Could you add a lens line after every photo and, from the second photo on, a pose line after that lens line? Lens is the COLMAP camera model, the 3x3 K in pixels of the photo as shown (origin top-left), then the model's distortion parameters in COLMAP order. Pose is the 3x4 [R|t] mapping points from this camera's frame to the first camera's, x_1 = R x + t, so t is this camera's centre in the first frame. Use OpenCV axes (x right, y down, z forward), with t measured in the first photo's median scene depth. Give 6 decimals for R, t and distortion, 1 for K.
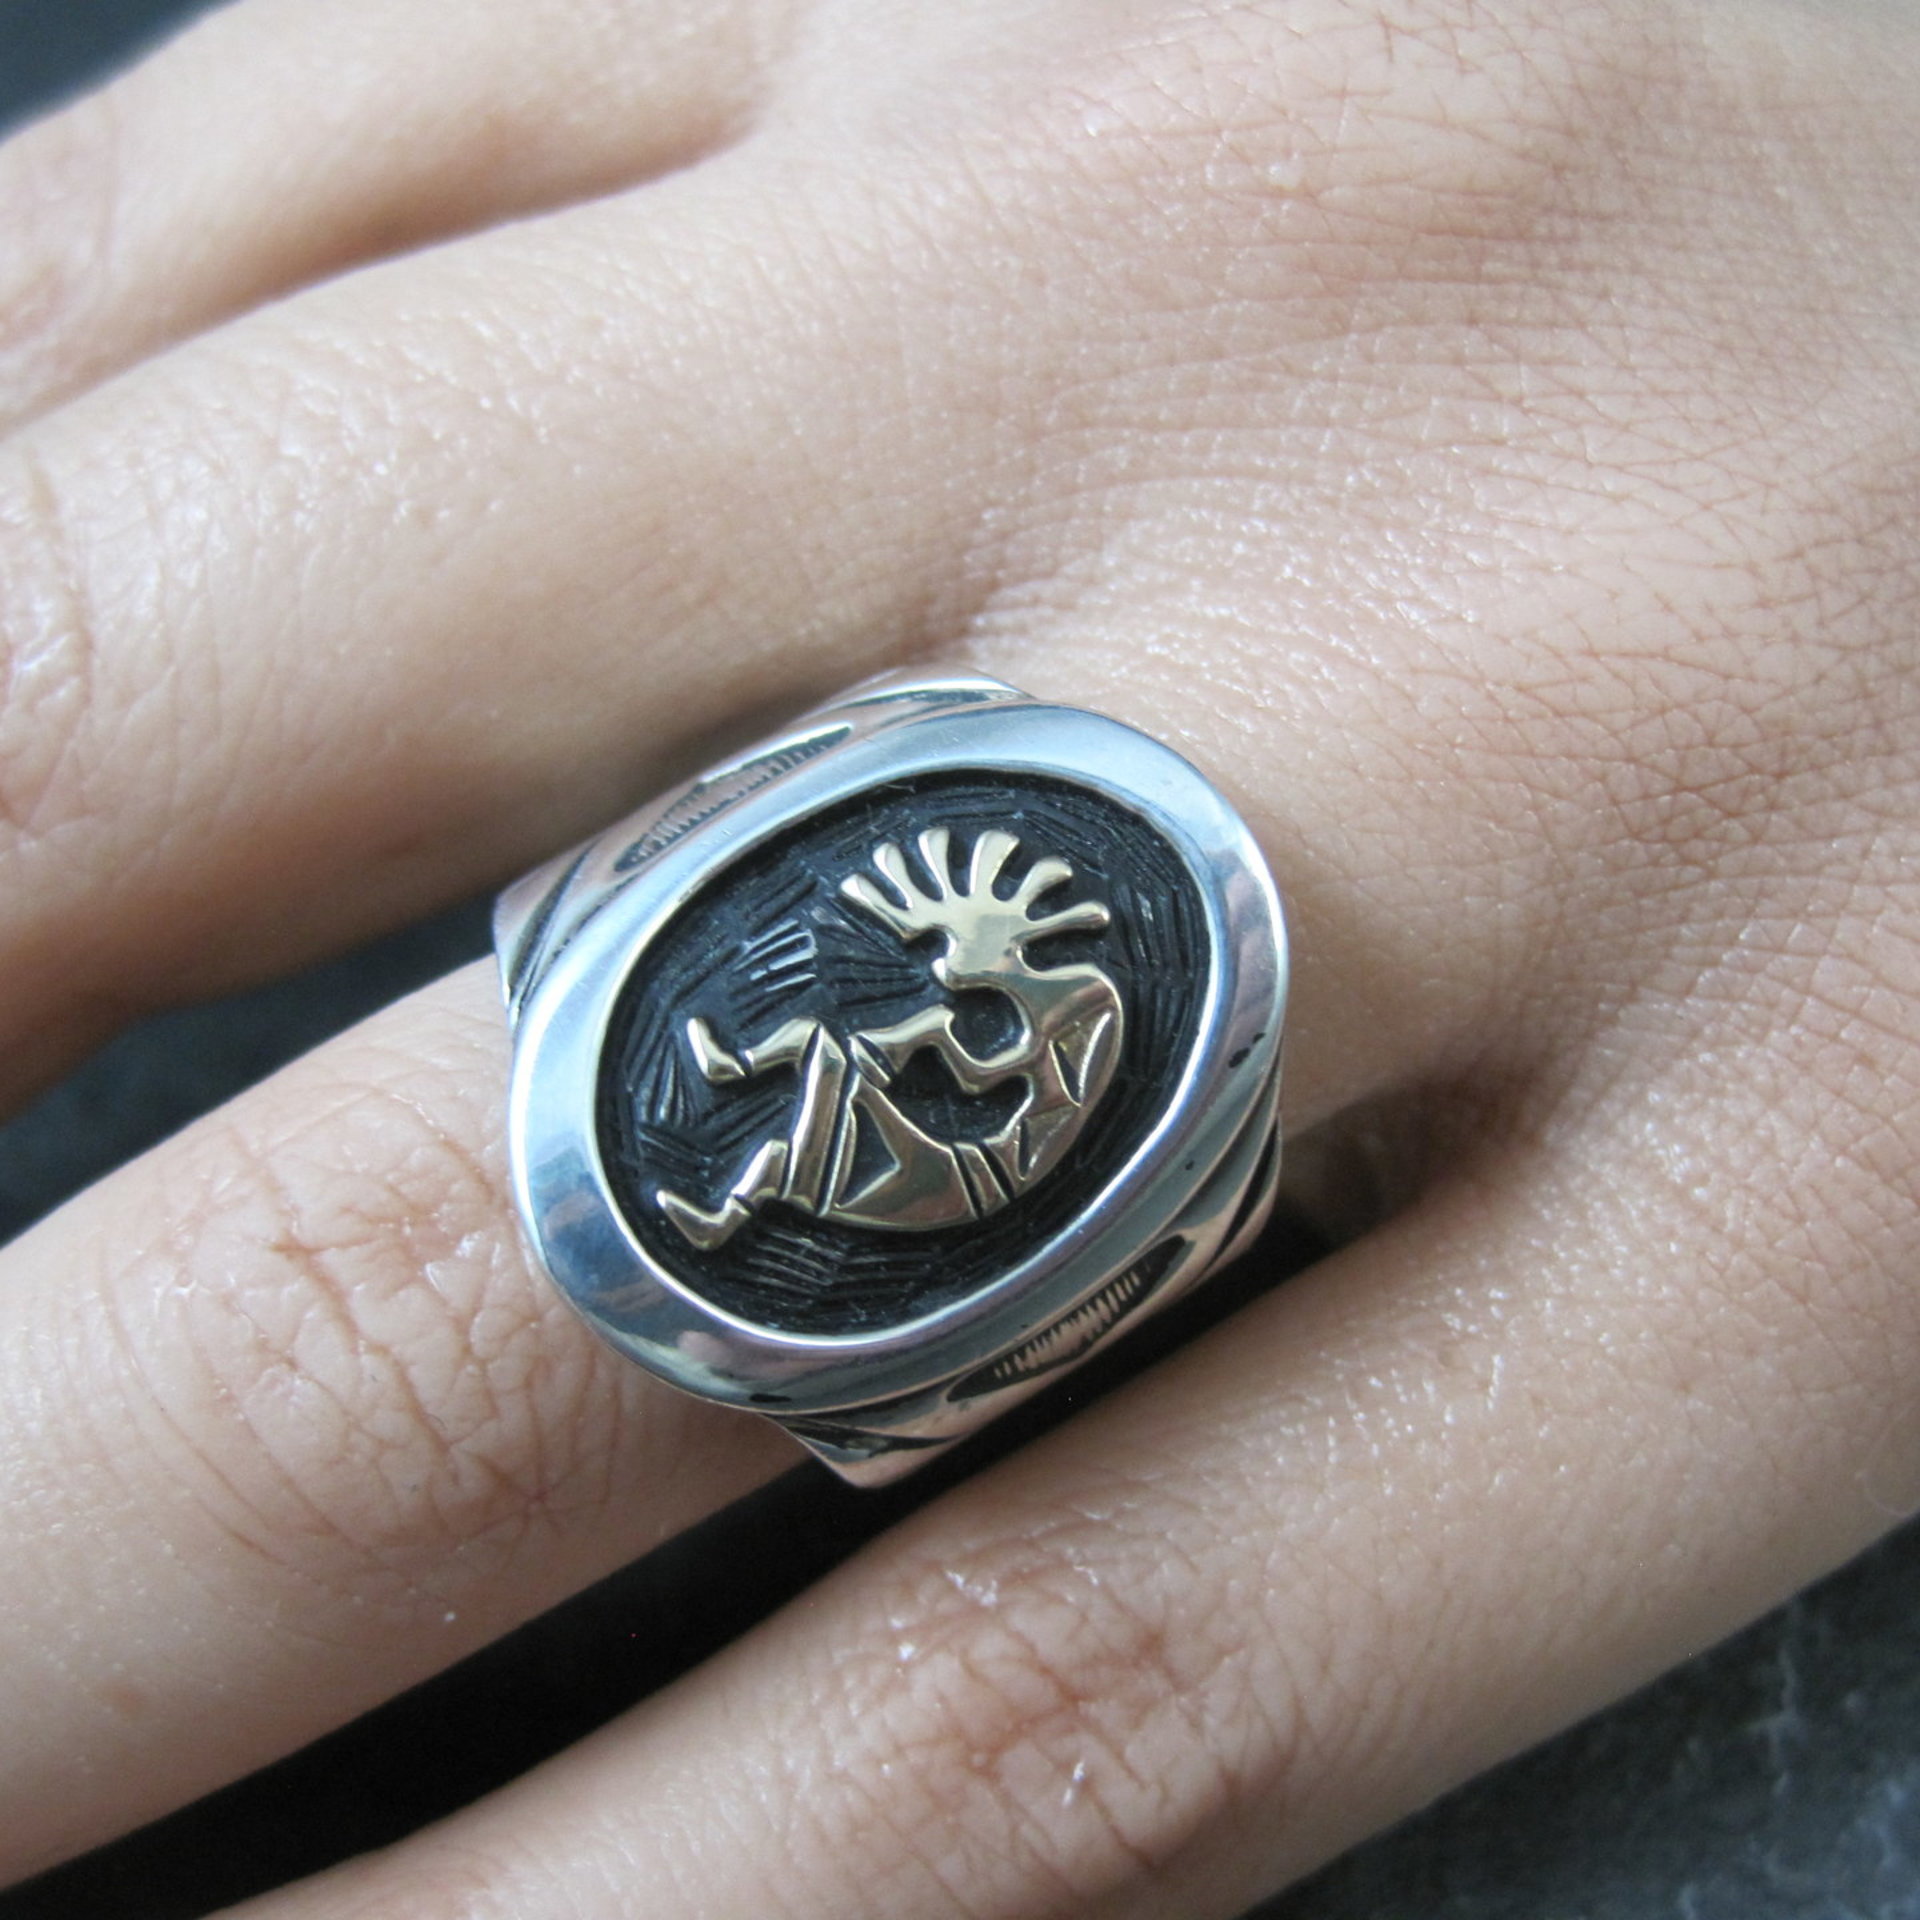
lens RADIAL K [[2694.9, 0, 972.4], [0, 2694.9, 964.5], [0, 0, 1]] dist [-0.161950, 0.000000]
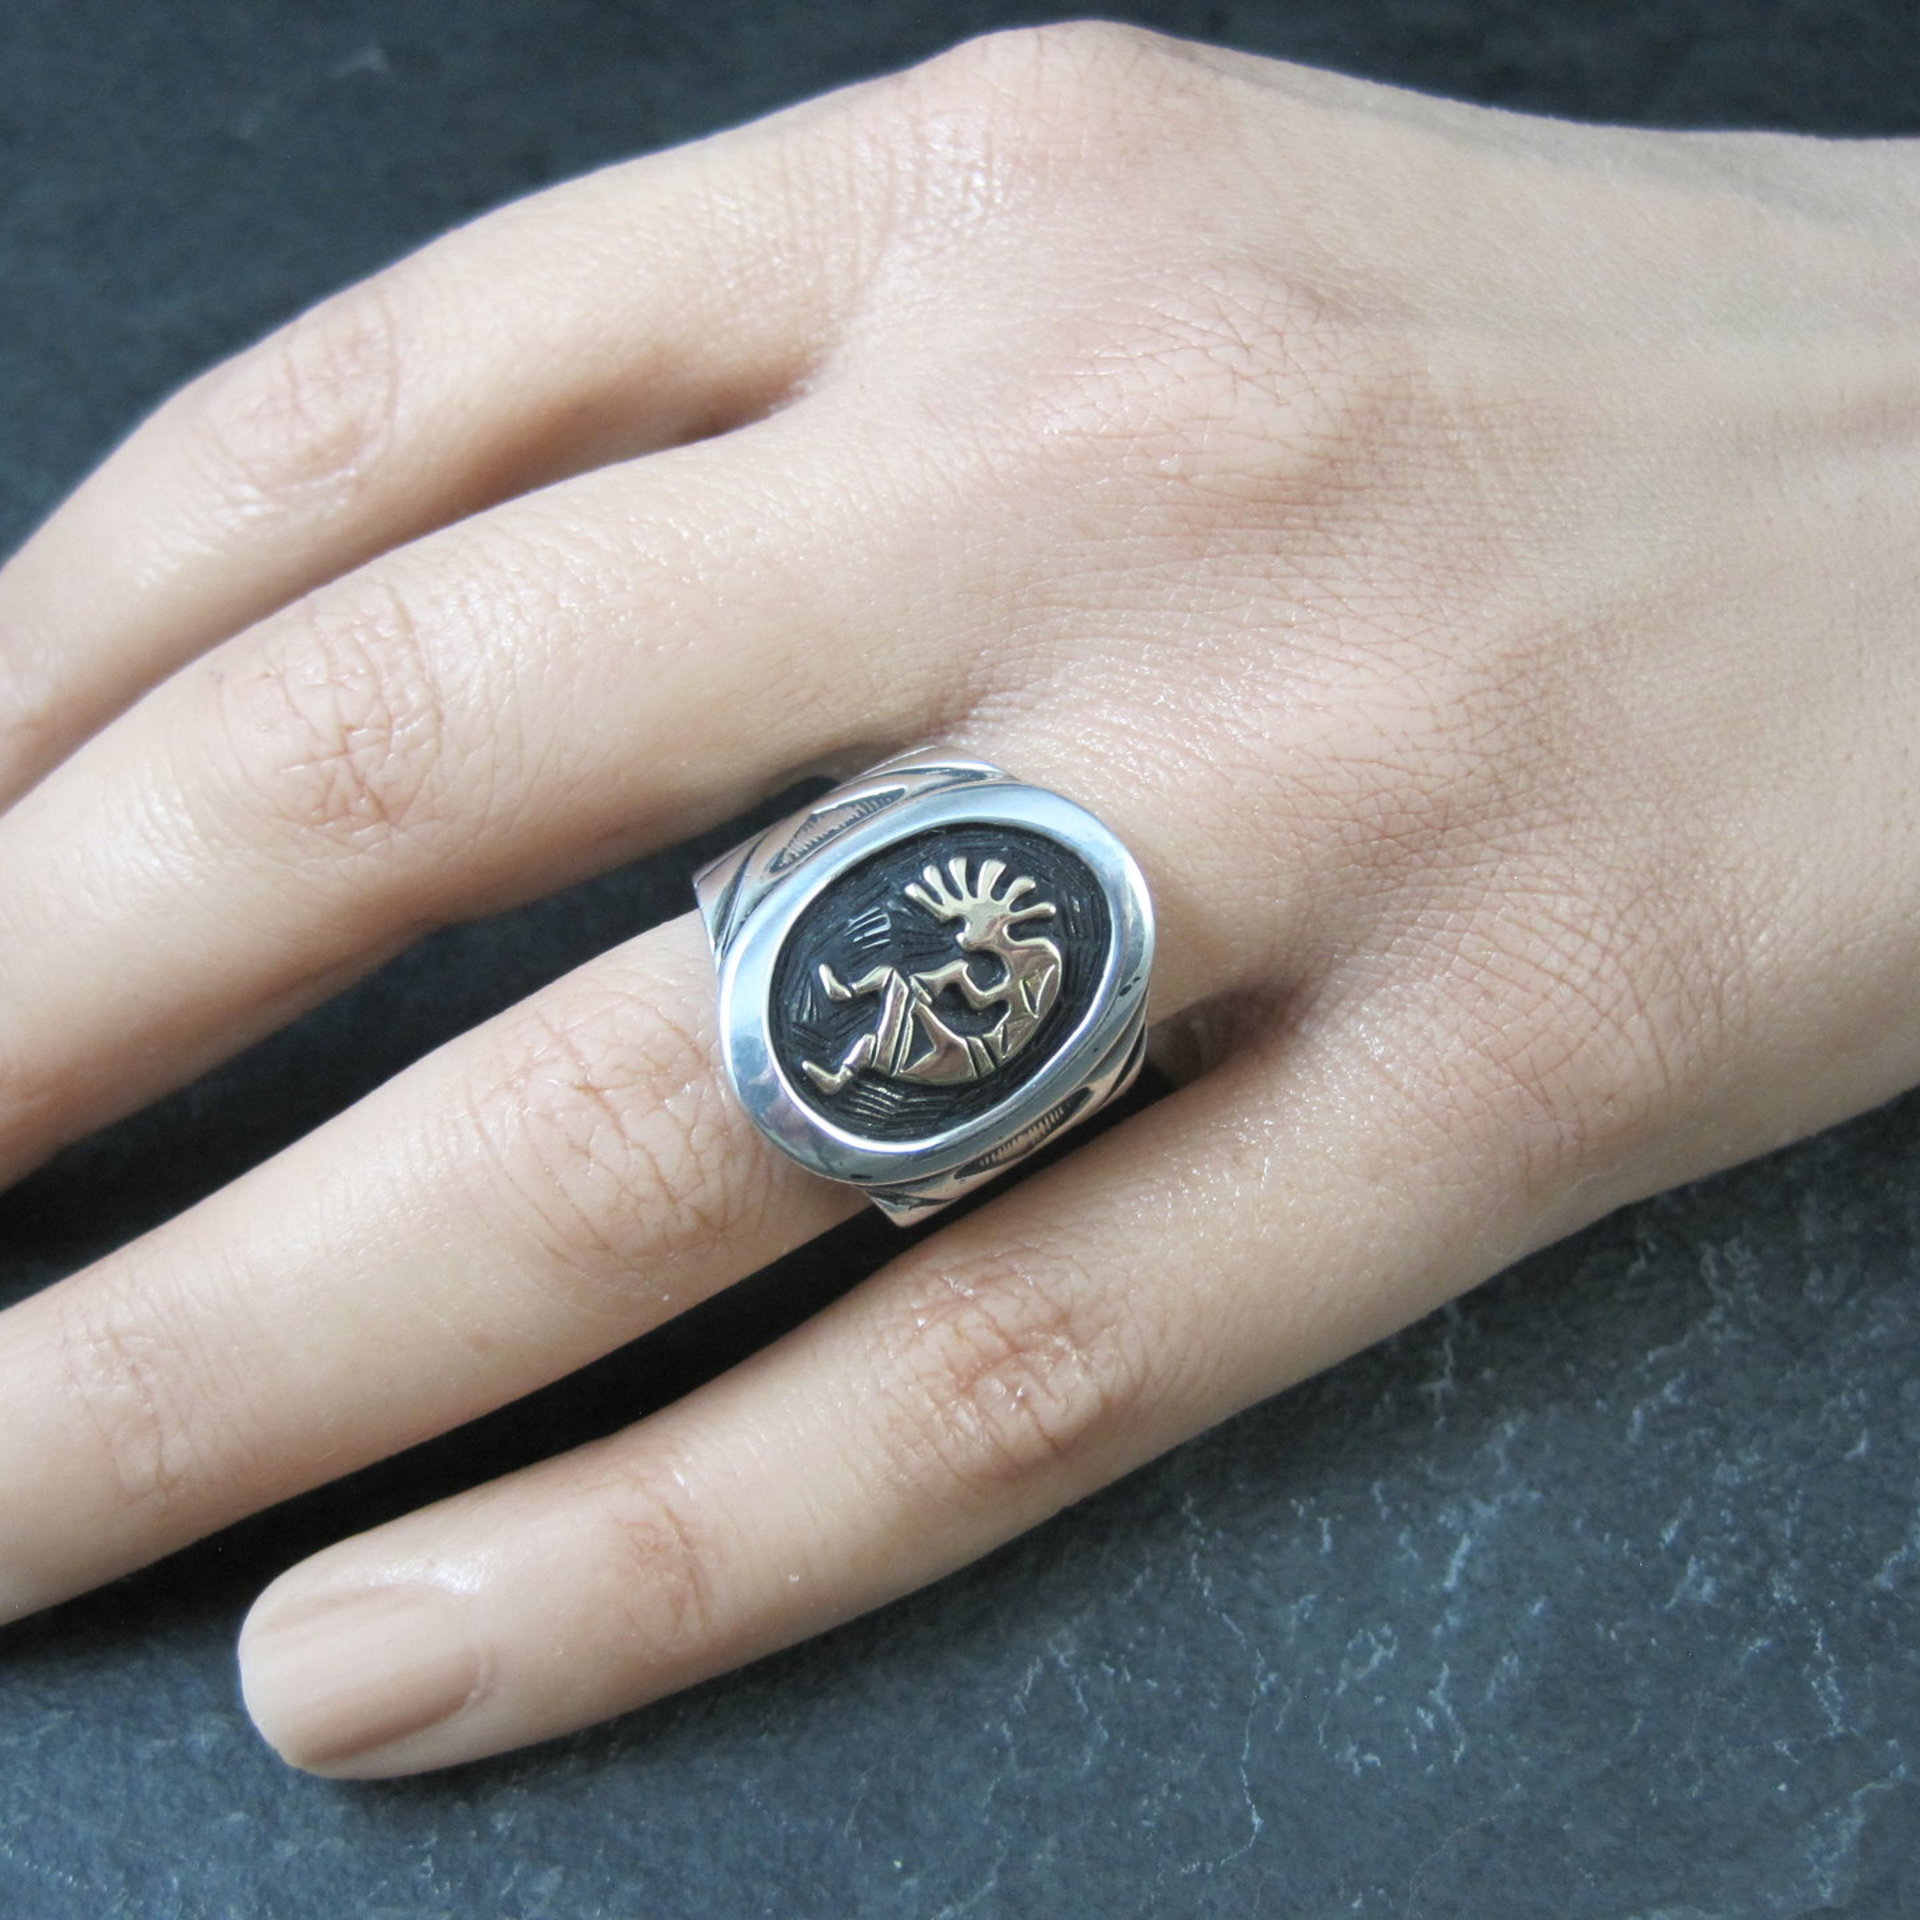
lens RADIAL K [[2694.9, 0, 954.5], [0, 2694.9, 955.3], [0, 0, 1]] dist [-0.161950, 0.000000]
pose [[0.998038, 0.022886, 0.058282, -0.110045], [-0.028098, 0.995522, 0.090253, -0.136141], [-0.055955, -0.091713, 0.994212, -0.708833]]
